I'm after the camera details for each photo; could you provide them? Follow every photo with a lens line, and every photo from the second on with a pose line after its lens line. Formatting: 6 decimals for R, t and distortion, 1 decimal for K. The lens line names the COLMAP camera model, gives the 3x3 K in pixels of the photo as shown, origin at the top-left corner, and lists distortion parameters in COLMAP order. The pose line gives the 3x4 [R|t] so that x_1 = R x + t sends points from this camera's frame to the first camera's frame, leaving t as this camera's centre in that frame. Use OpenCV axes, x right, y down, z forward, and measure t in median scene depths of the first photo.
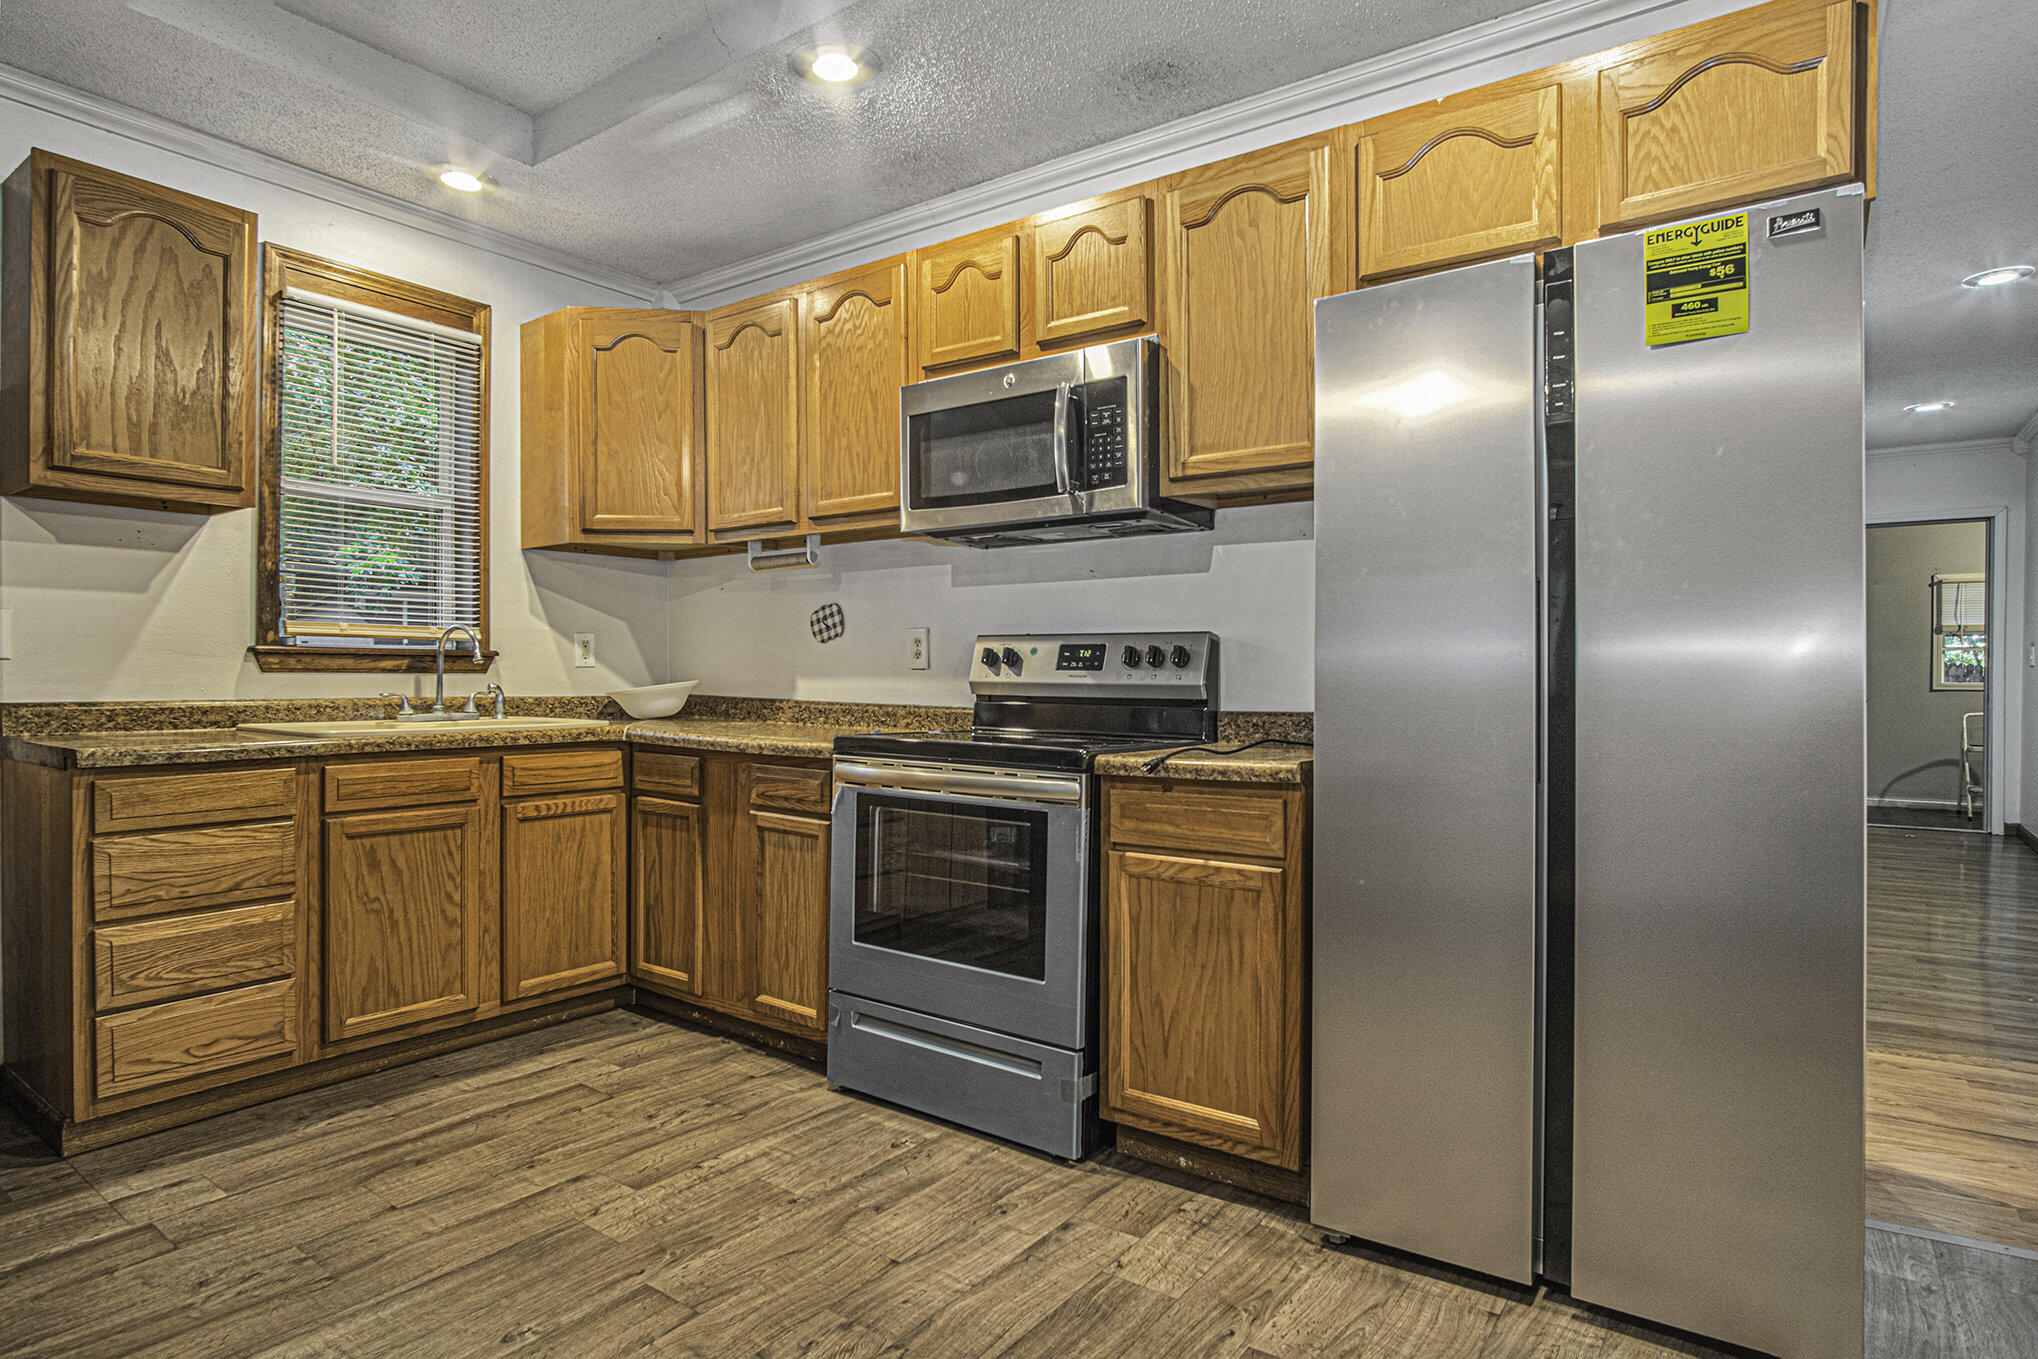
lens RADIAL K [[1107.4, 0, 1016.1], [0, 1107.4, 668.2], [0, 0, 1]] dist [-0.016979, 0.005579]
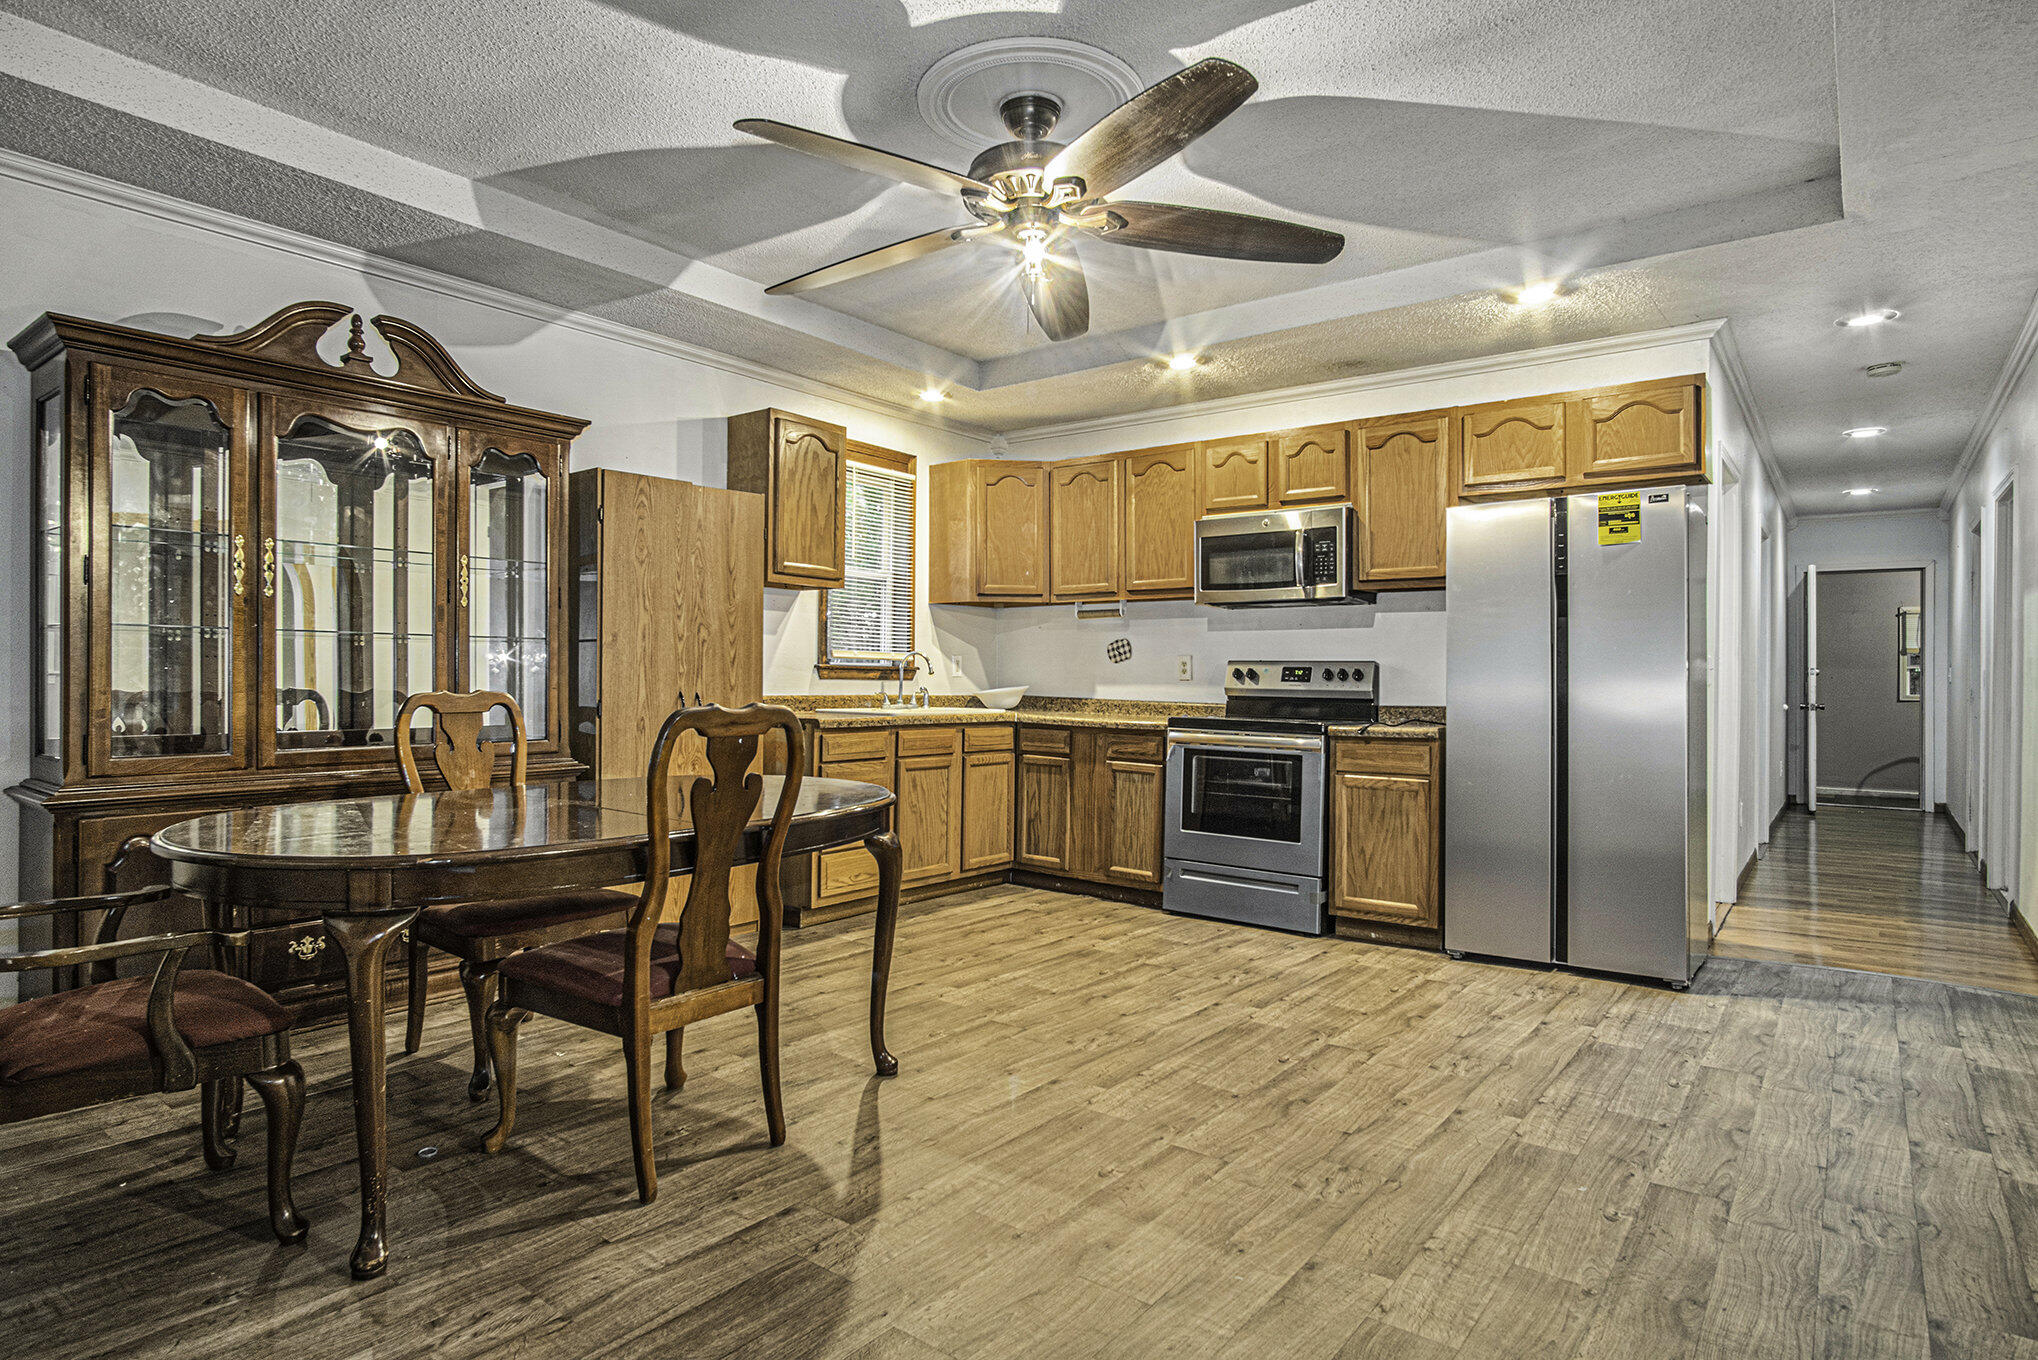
lens RADIAL K [[1107.4, 0, 1037.1], [0, 1107.4, 649.7], [0, 0, 1]] dist [-0.016979, 0.005579]
pose [[0.999788, 0.007180, -0.019309, -0.345656], [-0.007619, 0.999713, -0.022712, -0.006900], [0.019140, 0.022854, 0.999556, -0.823063]]
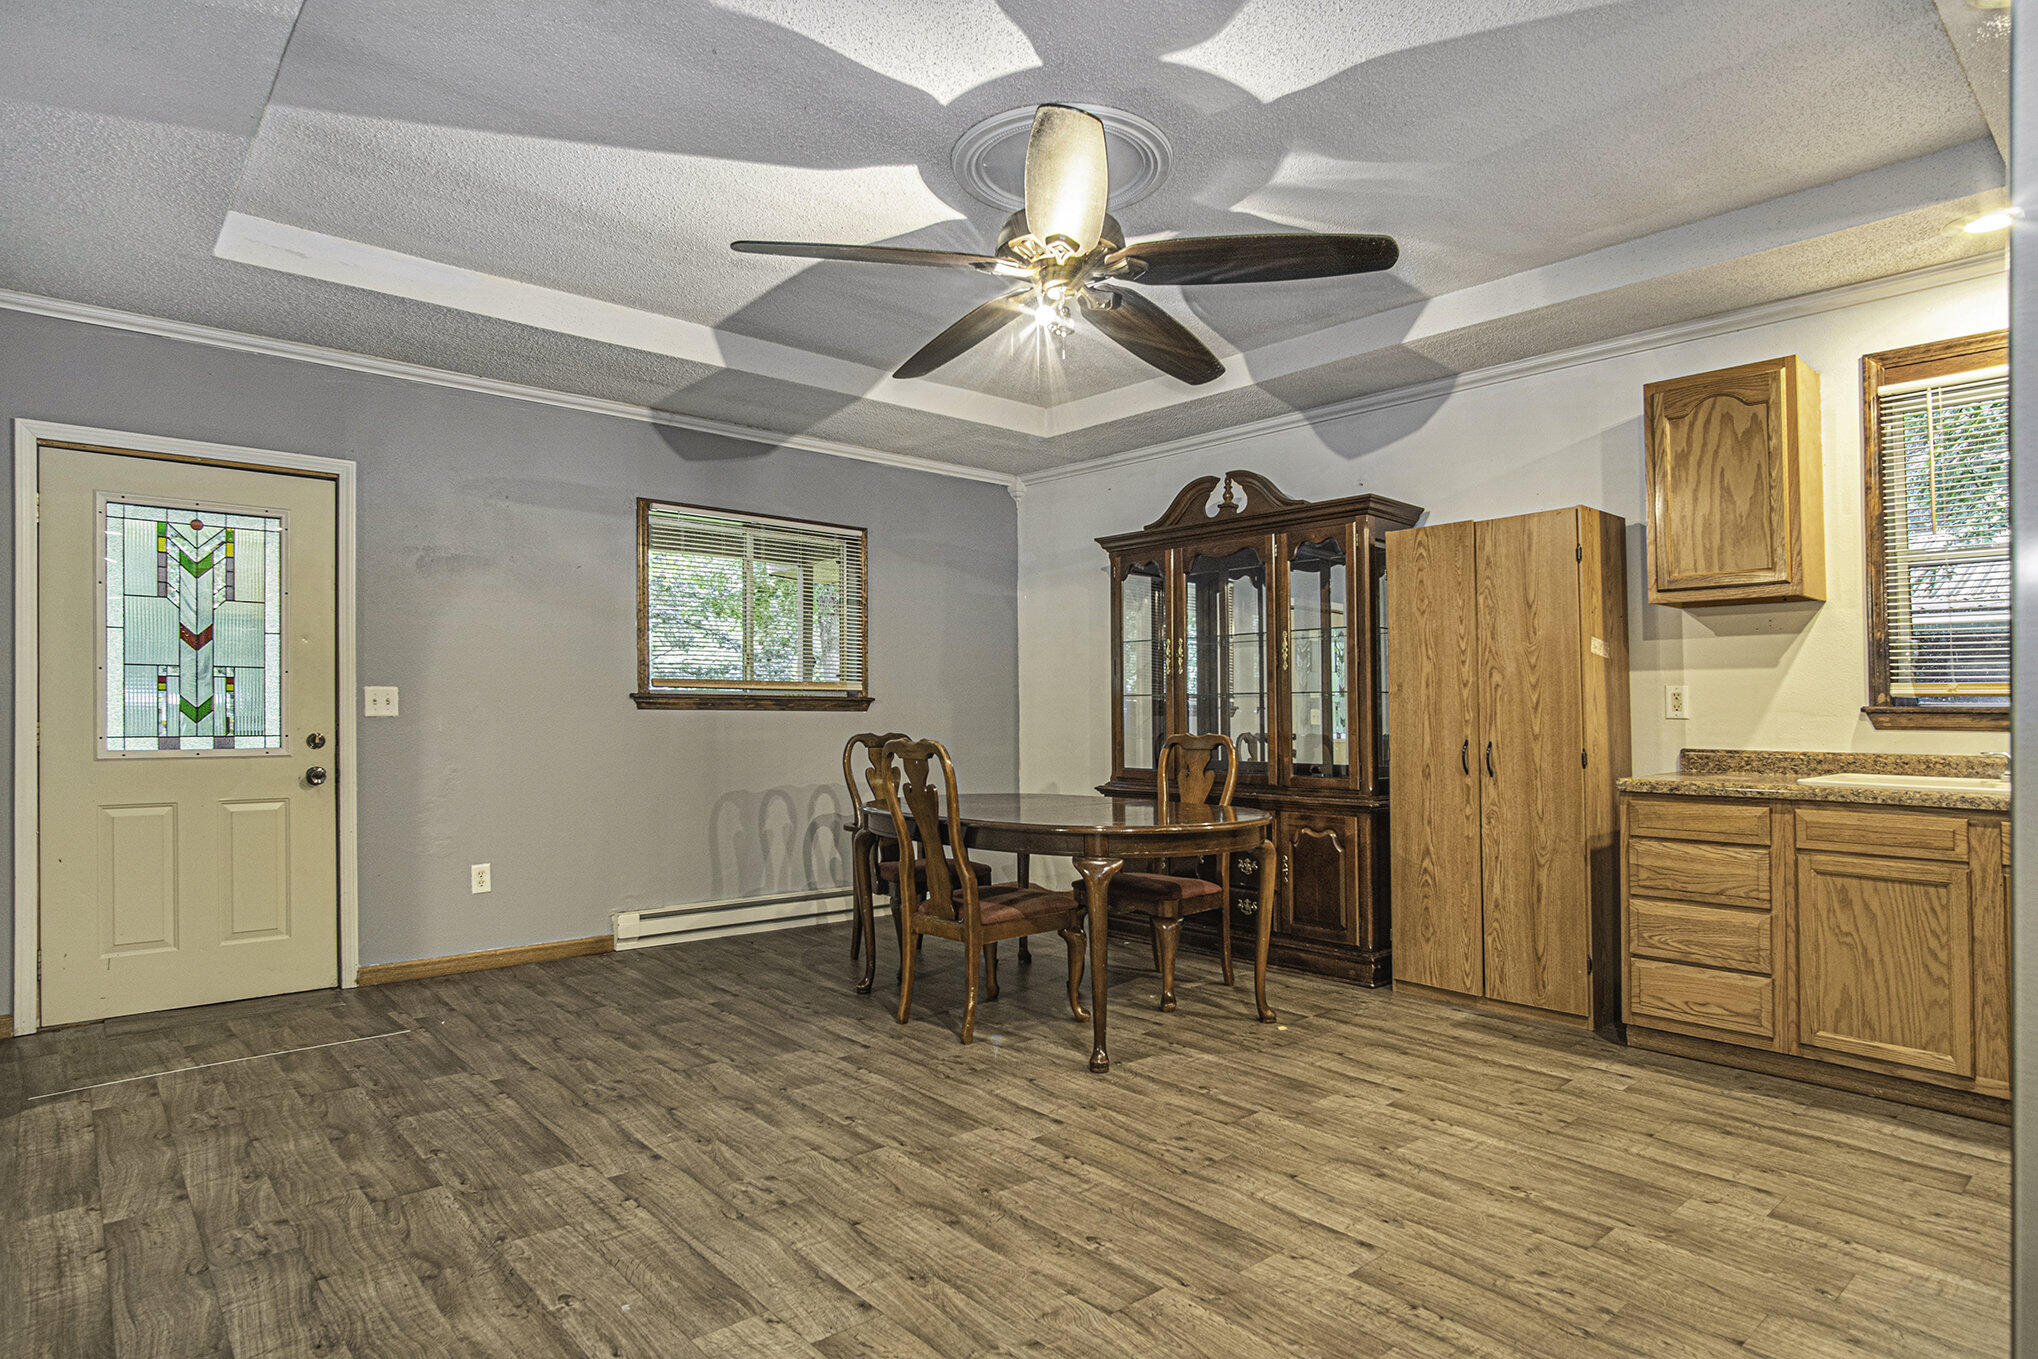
lens RADIAL K [[1107.4, 0, 1002.2], [0, 1107.4, 703.6], [0, 0, 1]] dist [-0.016979, 0.005579]
pose [[-0.218828, -0.012861, -0.975679, 0.695782], [-0.002514, 0.999917, -0.012617, -0.007531], [0.975760, -0.000308, -0.218842, 0.407429]]
